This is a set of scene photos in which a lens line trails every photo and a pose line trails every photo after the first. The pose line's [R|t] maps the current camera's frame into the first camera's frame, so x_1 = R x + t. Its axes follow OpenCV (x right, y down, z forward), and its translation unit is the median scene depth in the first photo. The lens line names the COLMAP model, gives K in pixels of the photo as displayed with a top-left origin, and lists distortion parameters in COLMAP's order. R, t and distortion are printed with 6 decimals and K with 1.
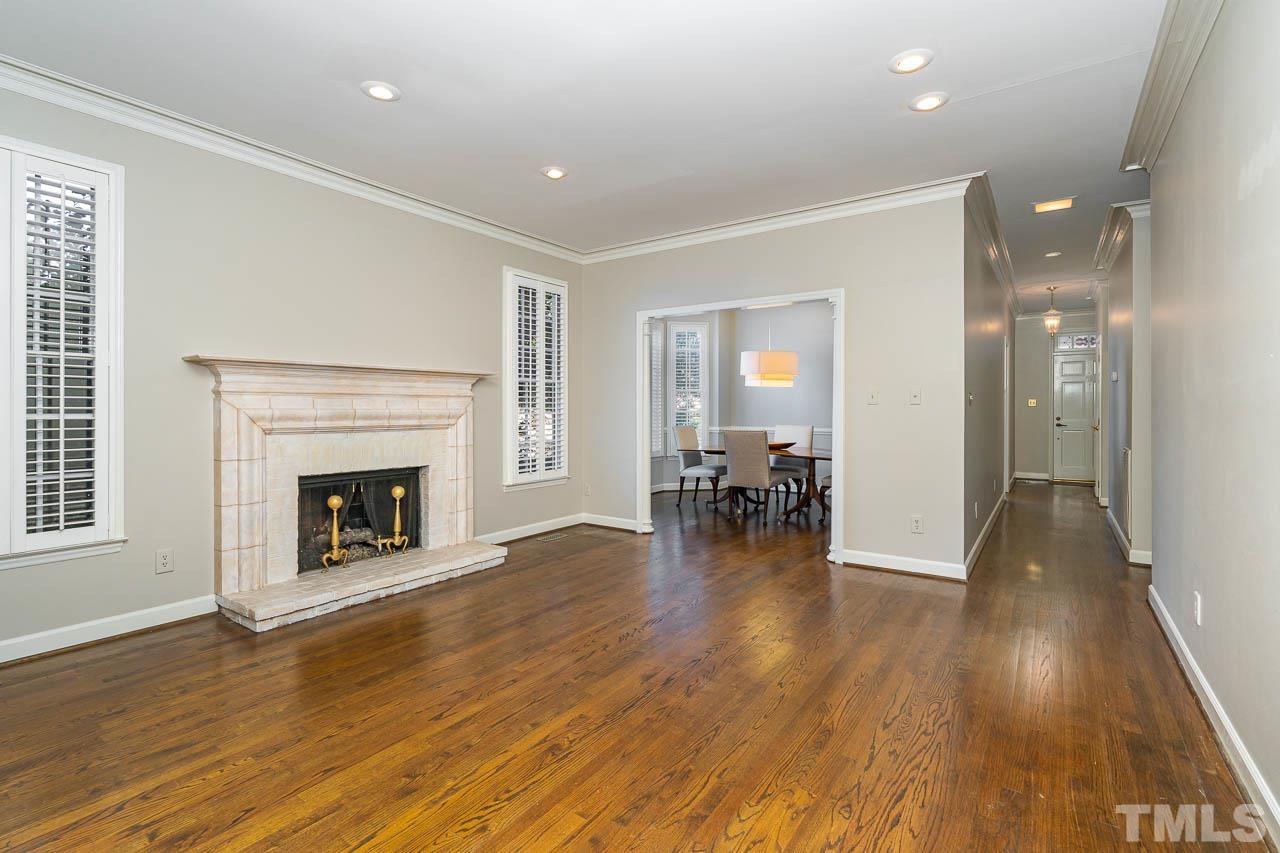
lens RADIAL K [[579.1, 0, 638.4], [0, 579.1, 394.2], [0, 0, 1]] dist [-0.002067, -0.000133]
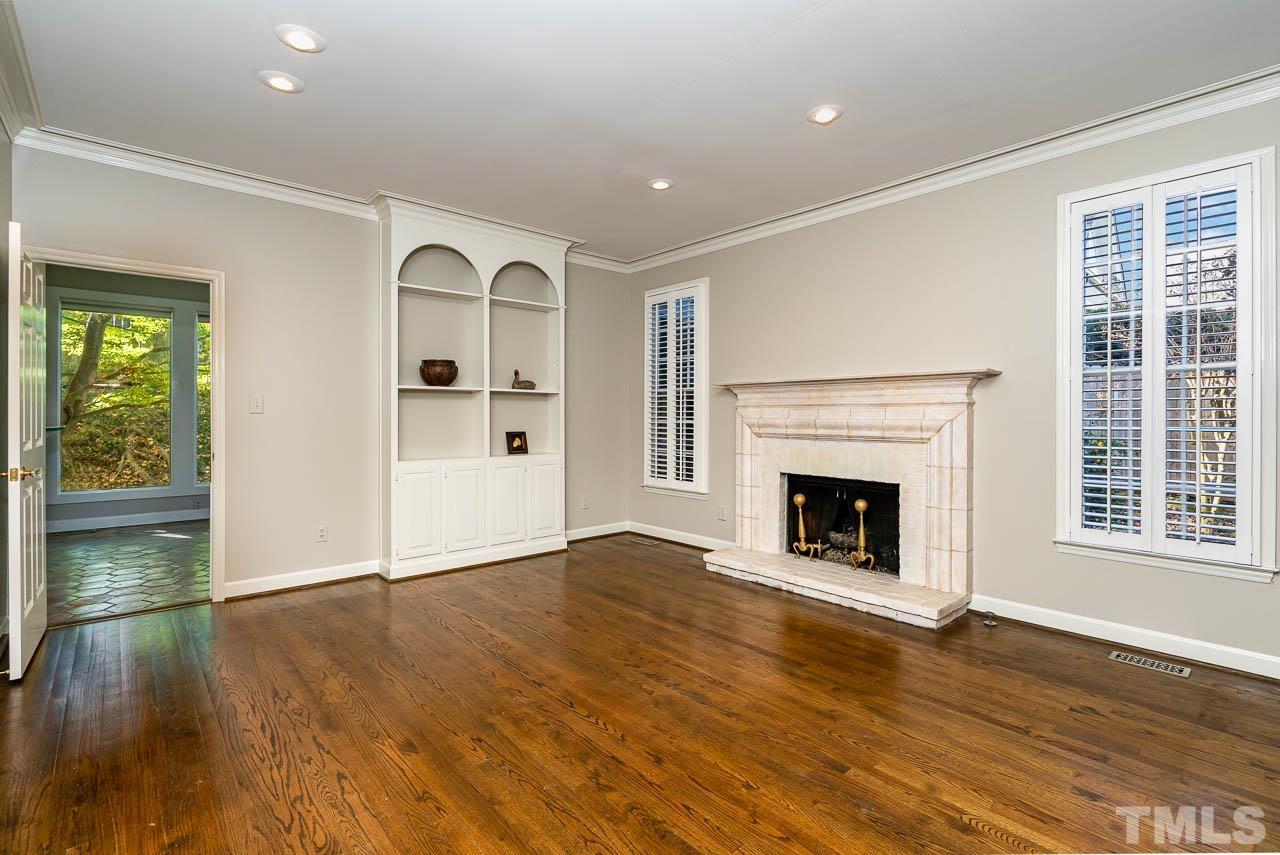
lens RADIAL K [[593.1, 0, 634.1], [0, 593.1, 420.2], [0, 0, 1]] dist [-0.003153, -0.000088]
pose [[-0.236279, 0.004507, -0.971675, 0.719939], [0.019594, 0.999808, -0.000127, 0.023535], [0.971488, -0.019069, -0.236322, 0.997617]]
